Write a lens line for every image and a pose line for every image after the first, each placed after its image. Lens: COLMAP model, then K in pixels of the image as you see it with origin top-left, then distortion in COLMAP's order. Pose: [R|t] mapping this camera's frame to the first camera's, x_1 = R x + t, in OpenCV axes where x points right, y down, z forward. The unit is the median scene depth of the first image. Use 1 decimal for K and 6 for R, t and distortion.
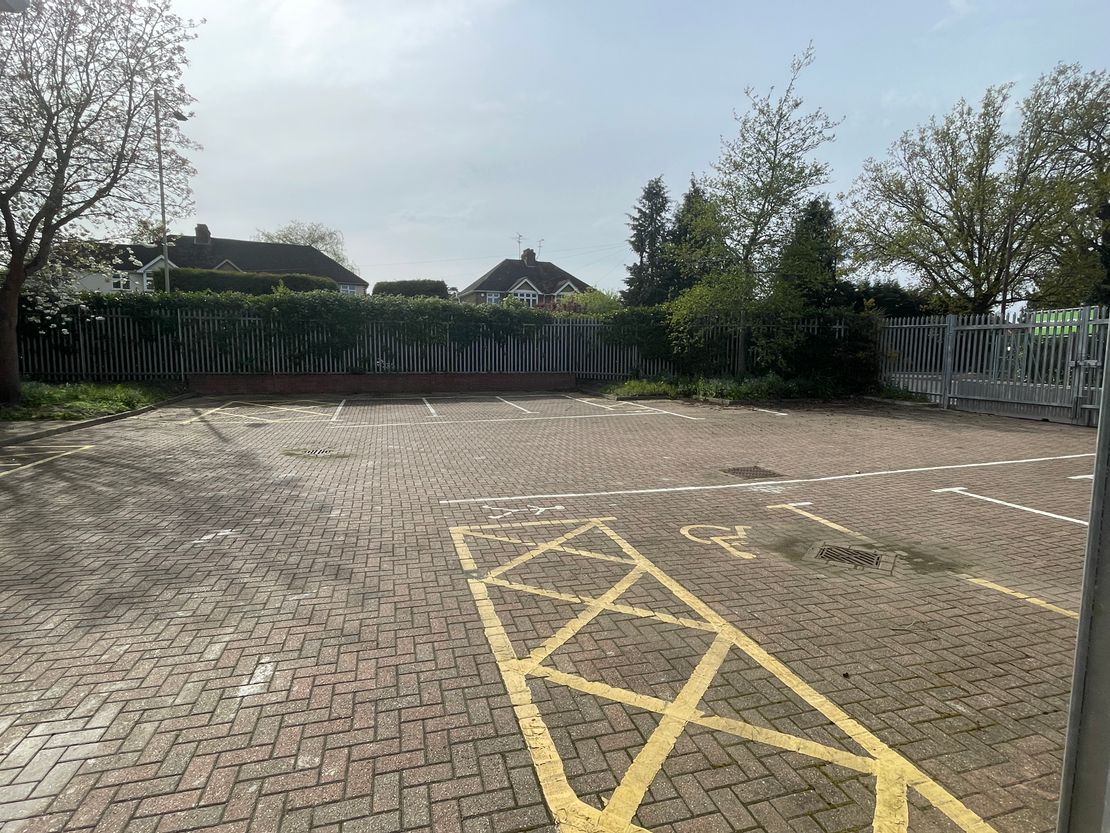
lens RADIAL K [[578.8, 0, 554.1], [0, 578.8, 417.7], [0, 0, 1]] dist [0.000099, 0.000002]
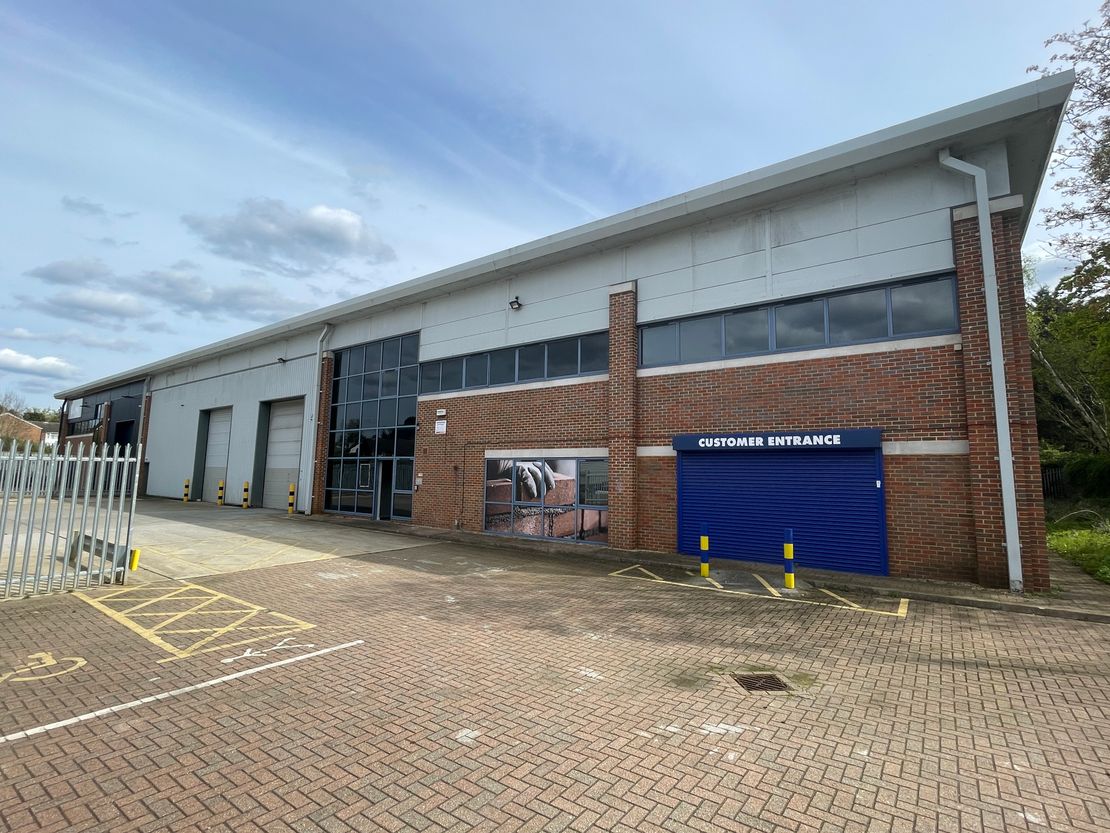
lens RADIAL K [[521.5, 0, 555.7], [0, 521.5, 414.4], [0, 0, 1]] dist [0.001712, 0.000180]
pose [[-0.792005, -0.096503, -0.602839, 0.148254], [-0.087873, 0.995166, -0.043861, -0.276416], [0.604158, 0.018235, -0.796656, 2.153005]]
